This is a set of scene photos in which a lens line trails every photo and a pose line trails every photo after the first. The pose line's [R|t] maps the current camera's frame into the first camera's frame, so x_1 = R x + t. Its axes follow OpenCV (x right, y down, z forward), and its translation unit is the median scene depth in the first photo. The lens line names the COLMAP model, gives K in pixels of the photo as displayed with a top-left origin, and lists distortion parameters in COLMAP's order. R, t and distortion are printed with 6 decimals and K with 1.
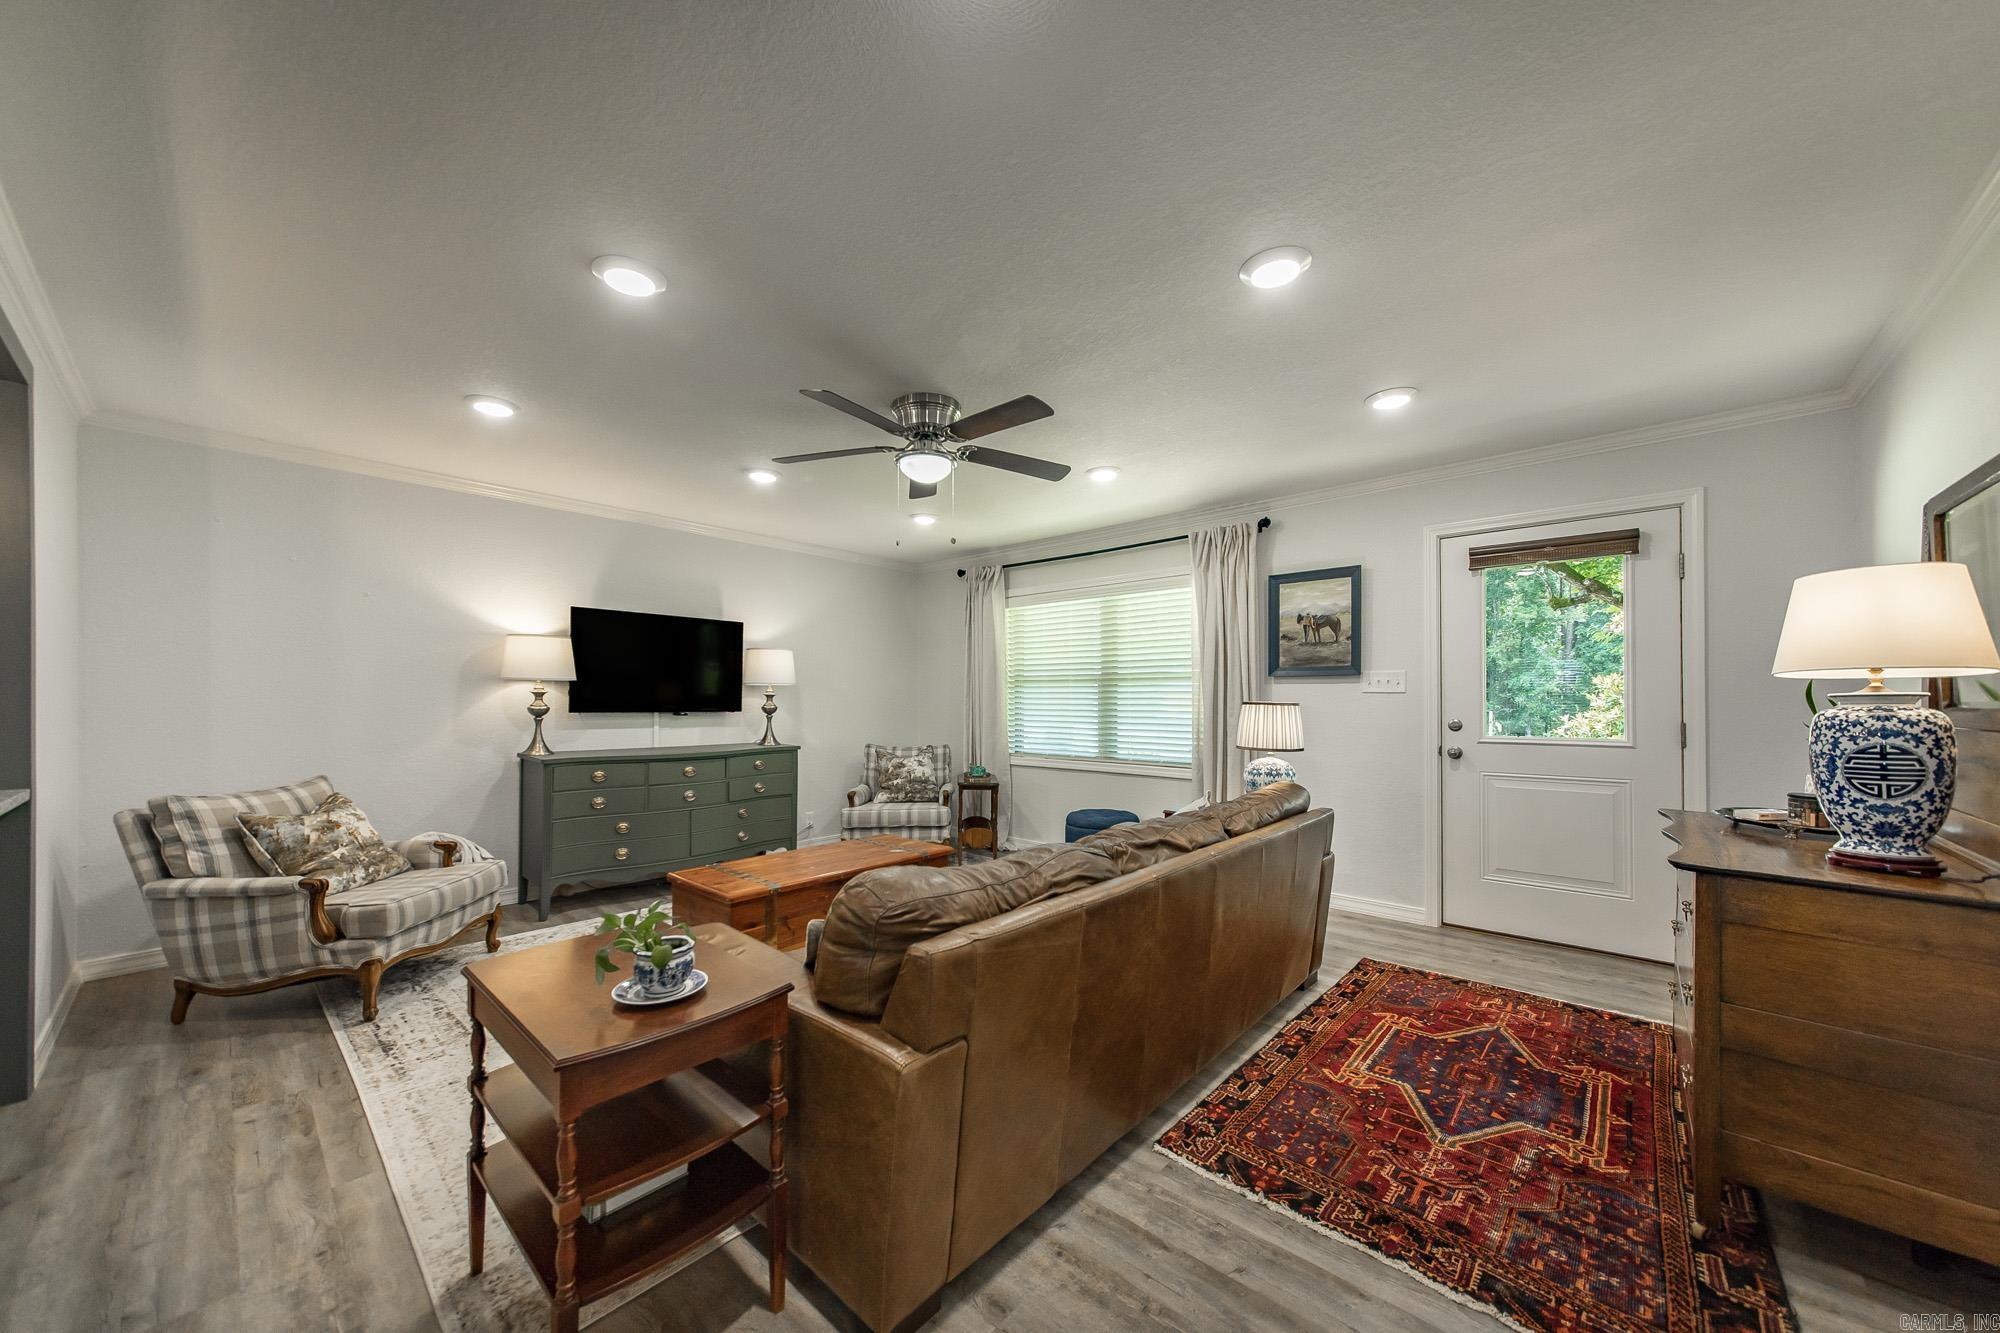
lens RADIAL K [[706.7, 0, 987.7], [0, 706.7, 695.4], [0, 0, 1]] dist [0.011060, 0.000114]
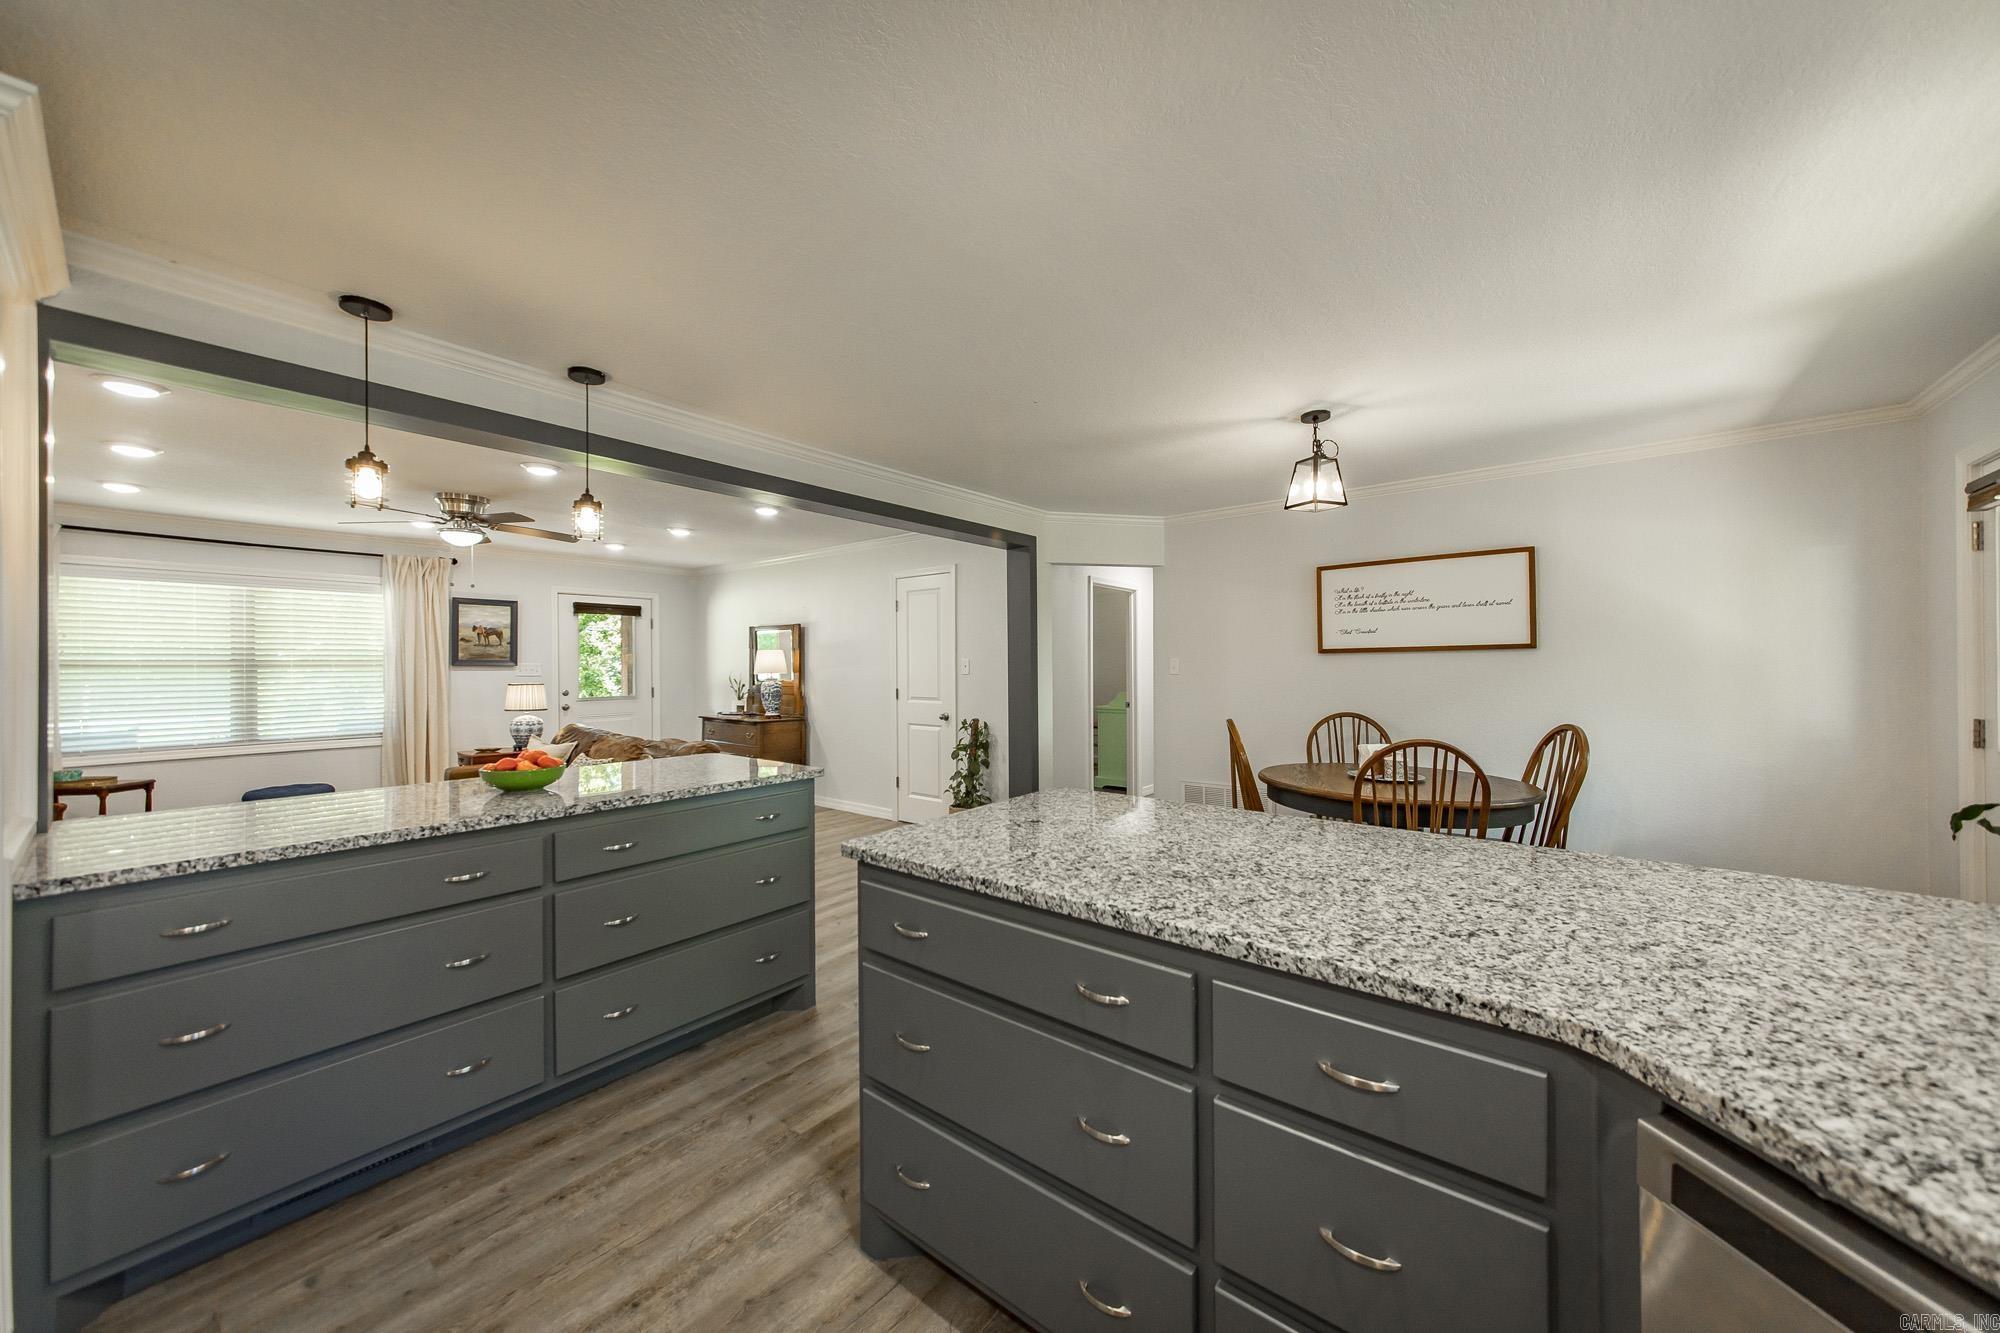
lens RADIAL K [[707.0, 0, 1006.5], [0, 707.0, 660.3], [0, 0, 1]] dist [-0.000123, 0.000040]
pose [[-0.056391, 0.003582, 0.998402, -1.547107], [-0.001666, 0.999992, -0.003682, -0.047353], [-0.998407, -0.001871, -0.056385, -0.088715]]
